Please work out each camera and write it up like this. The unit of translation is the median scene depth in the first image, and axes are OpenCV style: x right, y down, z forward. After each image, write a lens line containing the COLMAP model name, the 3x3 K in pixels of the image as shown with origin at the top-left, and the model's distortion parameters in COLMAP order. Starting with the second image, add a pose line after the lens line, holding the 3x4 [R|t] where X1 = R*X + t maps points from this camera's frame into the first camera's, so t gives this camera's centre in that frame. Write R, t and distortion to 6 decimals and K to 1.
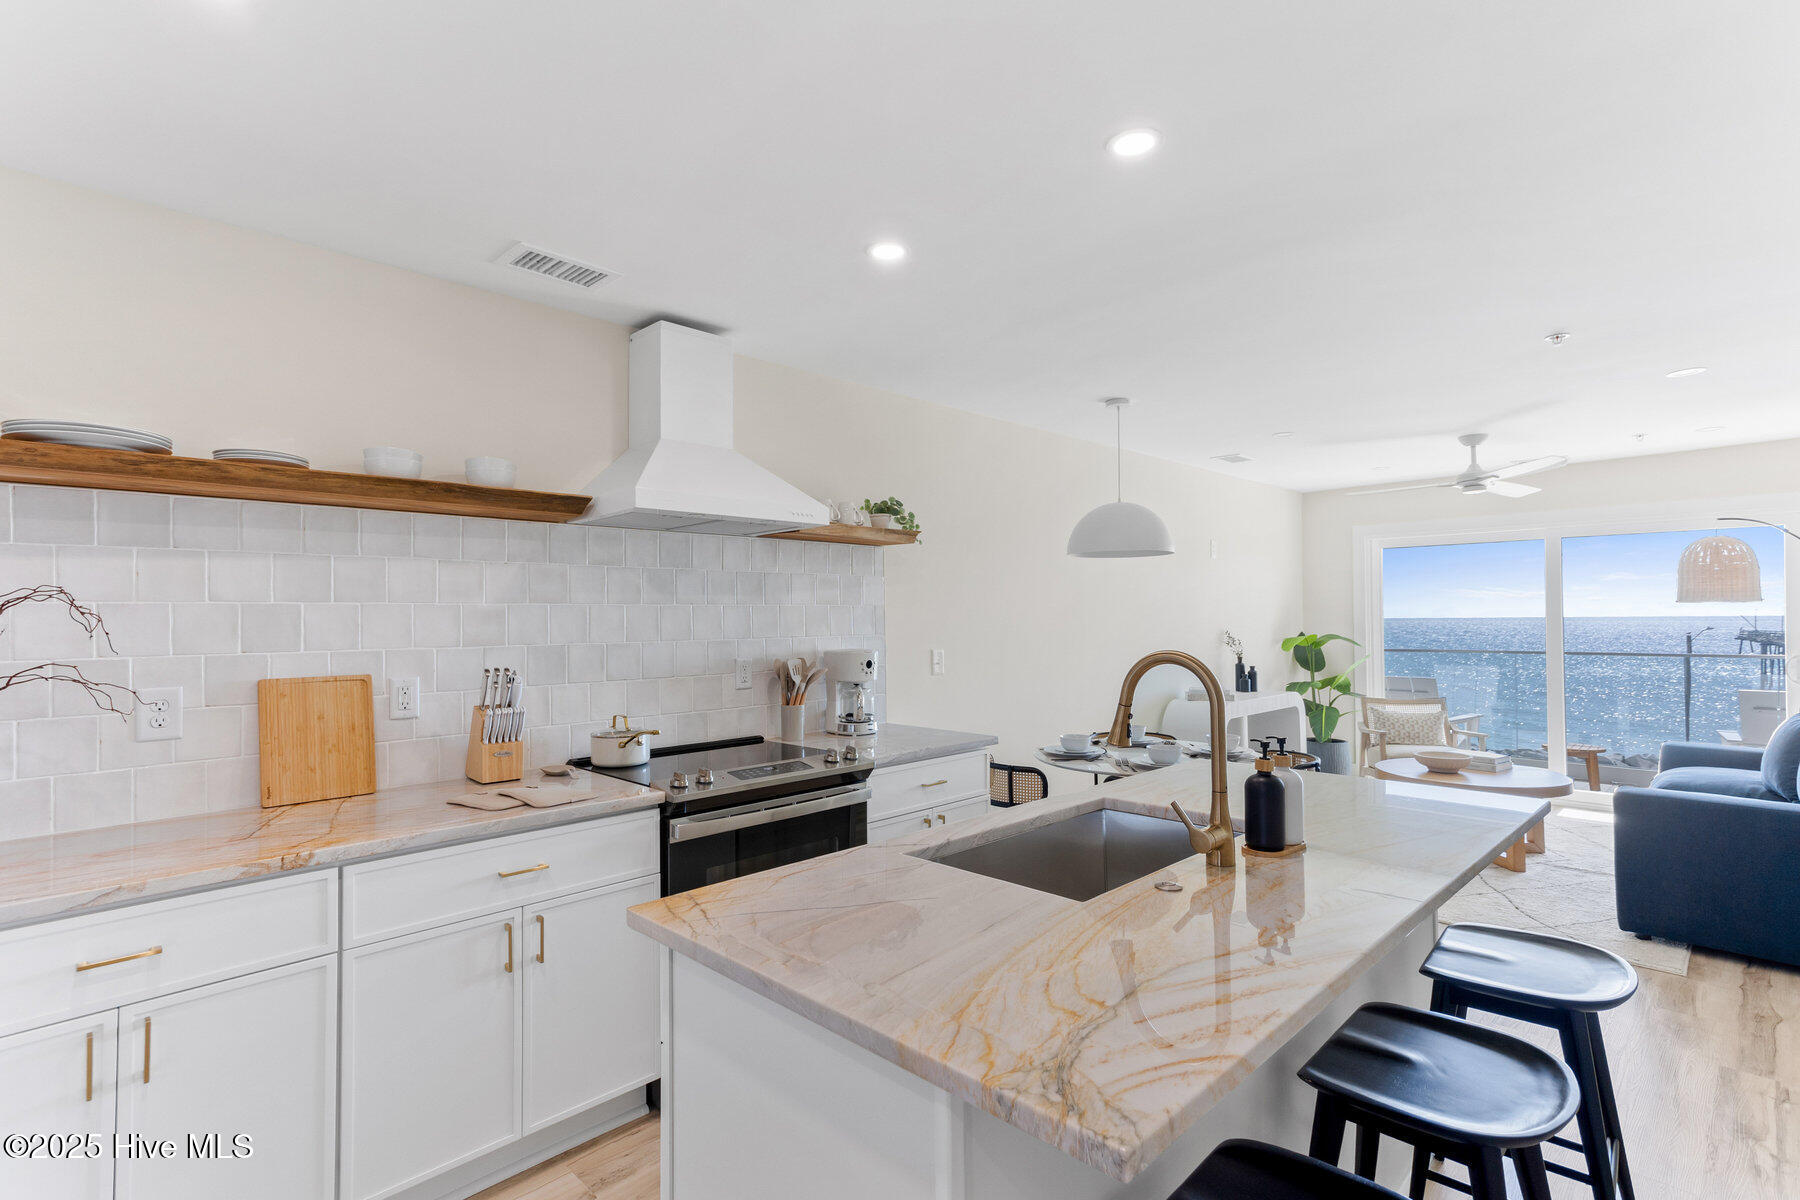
lens RADIAL K [[872.4, 0, 900.0], [0, 872.4, 600.0], [0, 0, 1]] dist [0.046700, 0.000144]
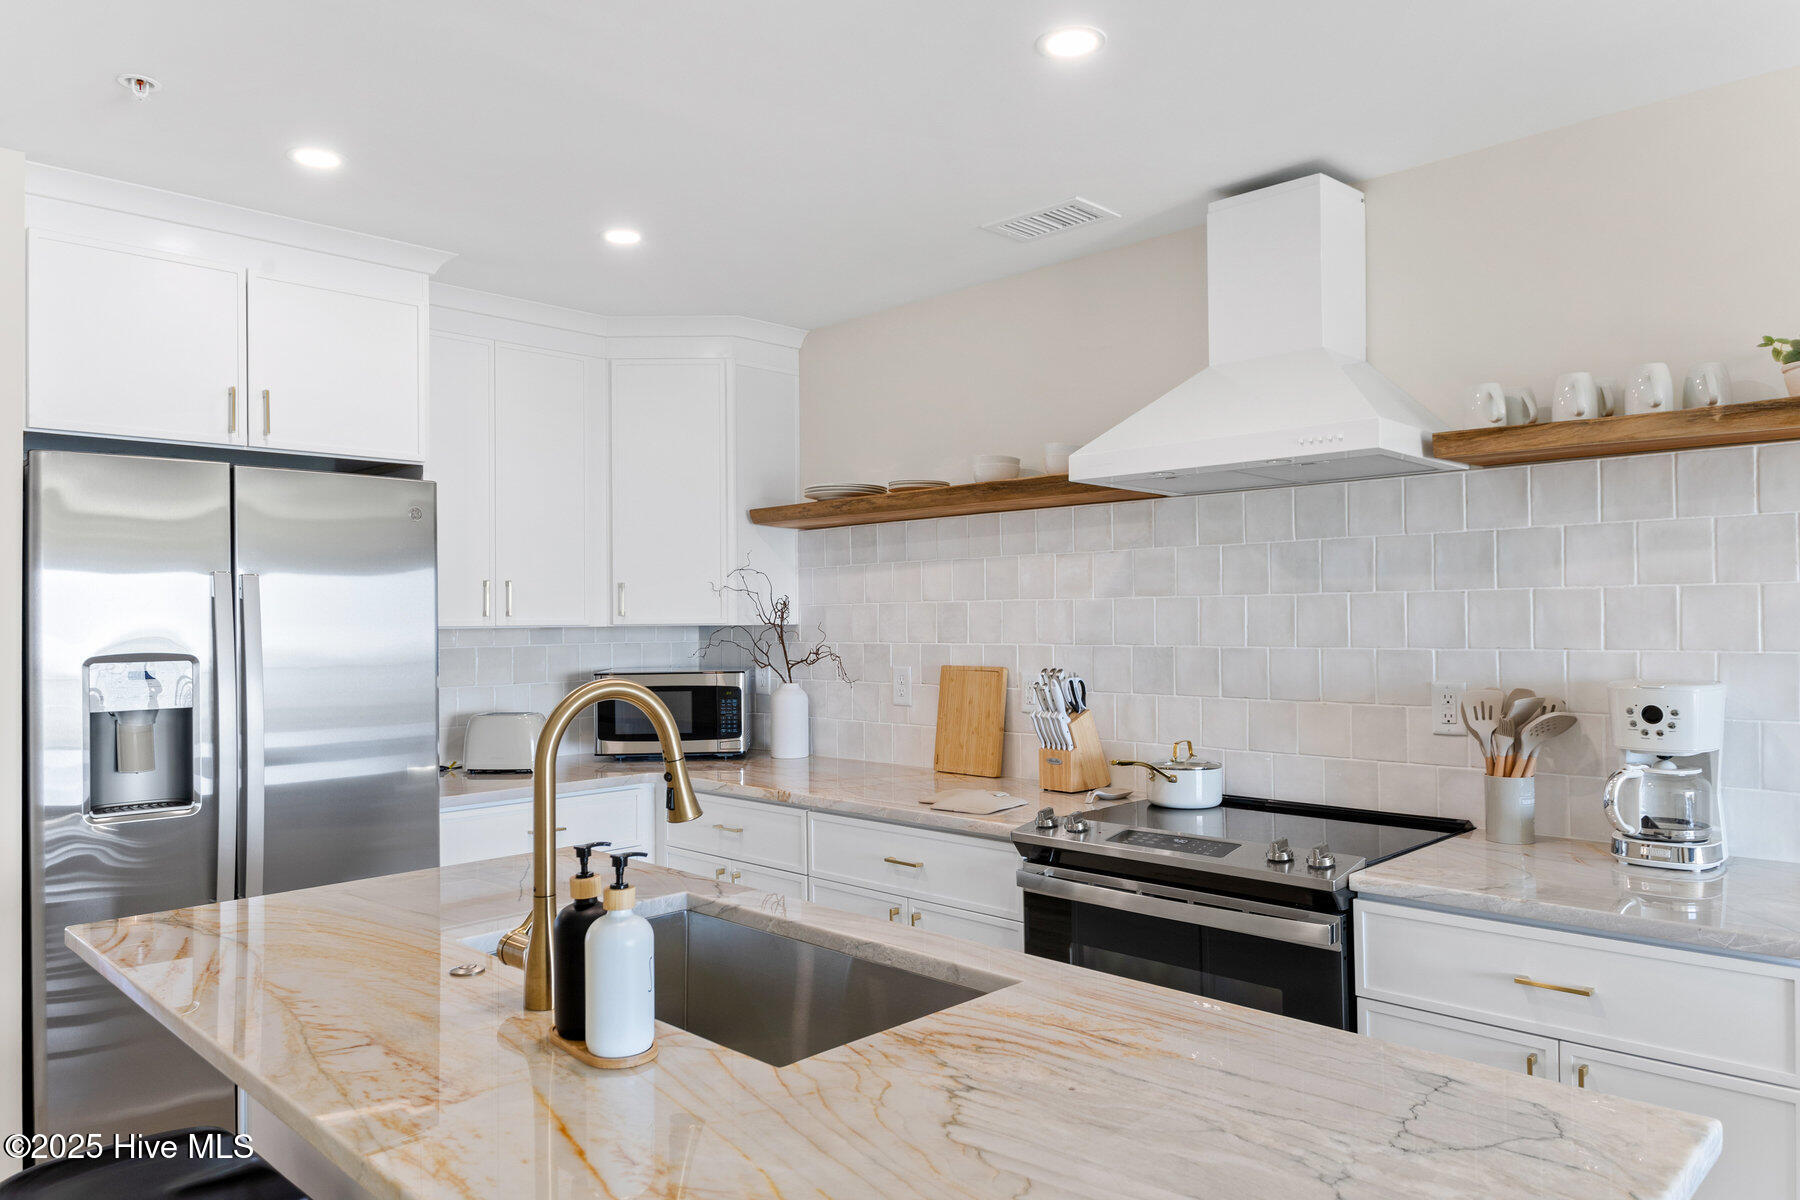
lens RADIAL K [[1197.5, 0, 900.0], [0, 1197.5, 600.0], [0, 0, 1]] dist [0.002097, 0.002912]
pose [[0.013620, -0.011103, -0.999846, 0.833820], [0.024806, 0.999634, -0.010762, 0.015625], [0.999599, -0.024656, 0.013890, 0.853818]]
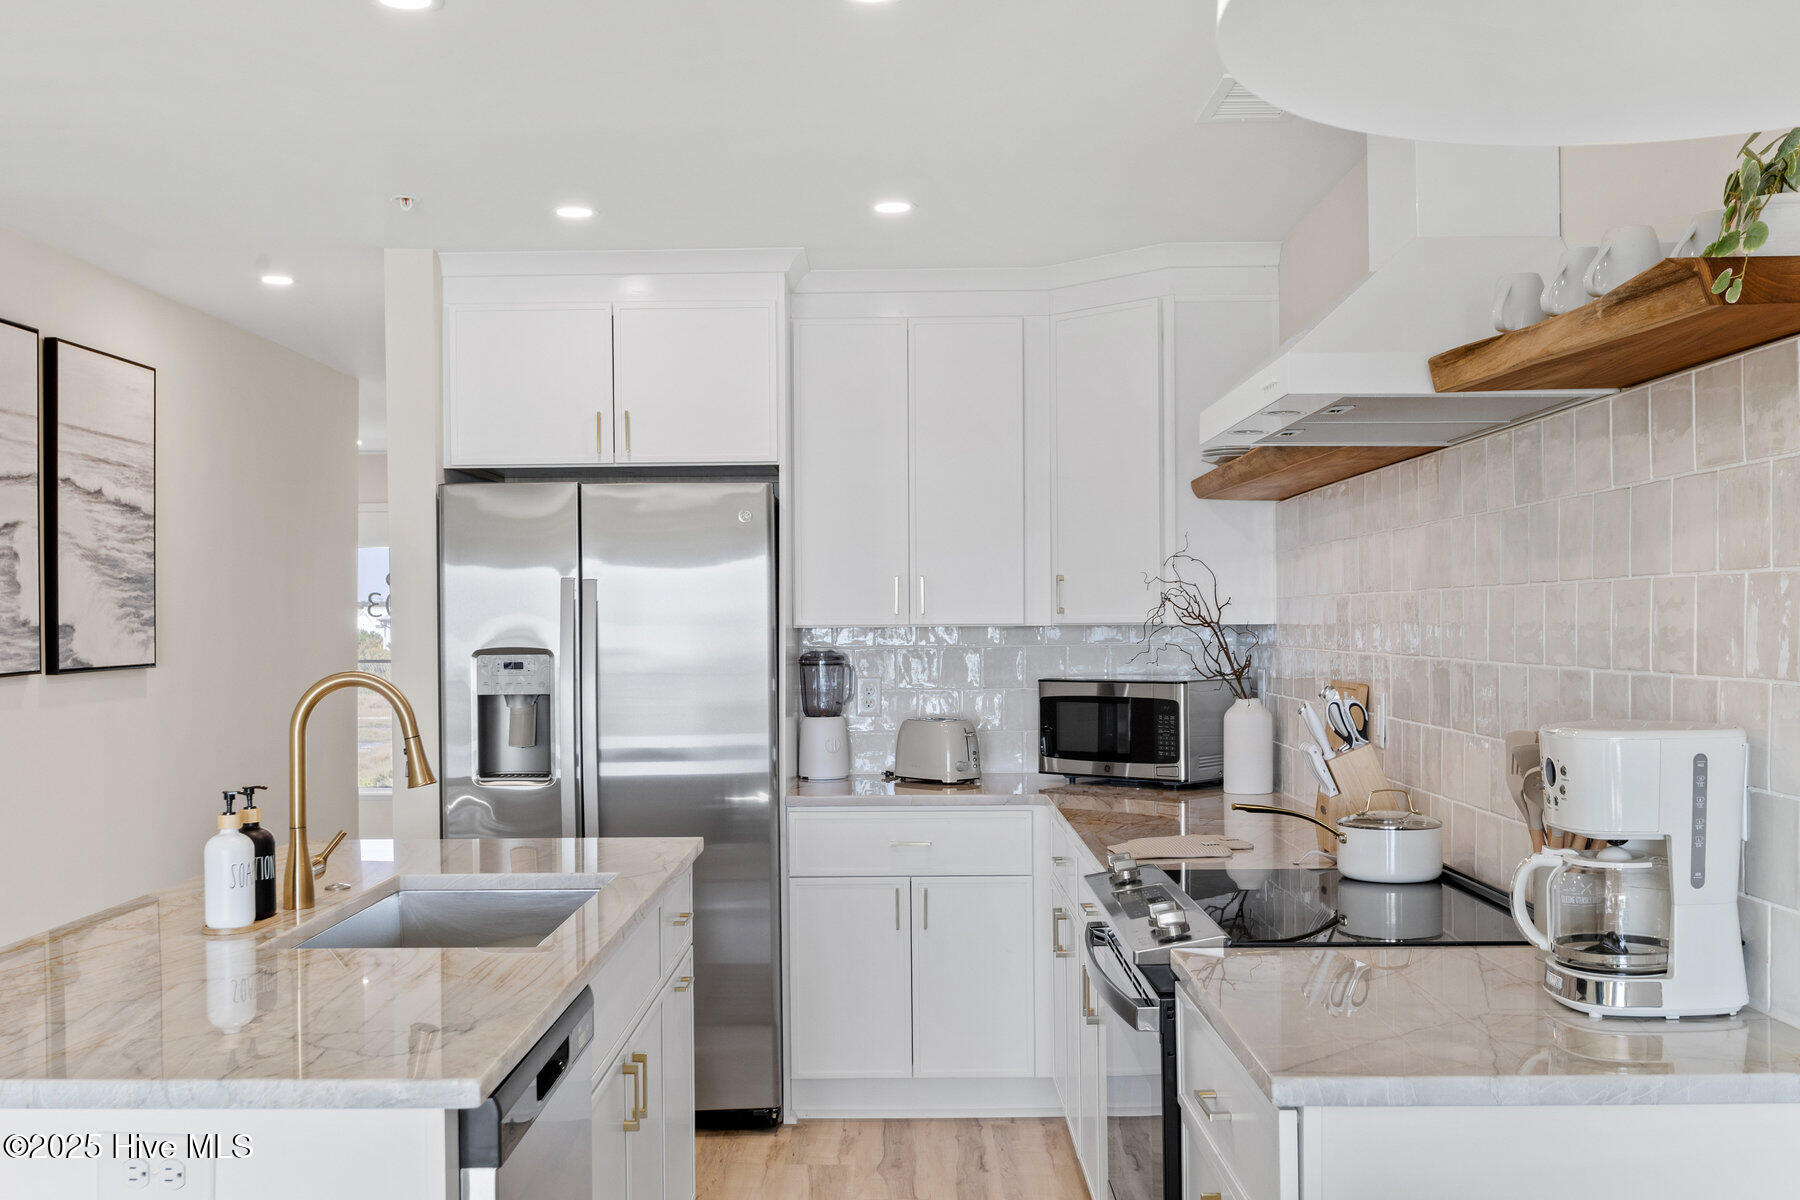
lens RADIAL K [[1749.4, 0, 900.0], [0, 1749.4, 600.0], [0, 0, 1]] dist [-0.013415, 0.000606]
pose [[-0.708495, 0.002356, -0.705712, 0.778202], [0.022720, 0.999552, -0.019474, 0.030342], [0.705350, -0.029831, -0.708231, 1.789513]]
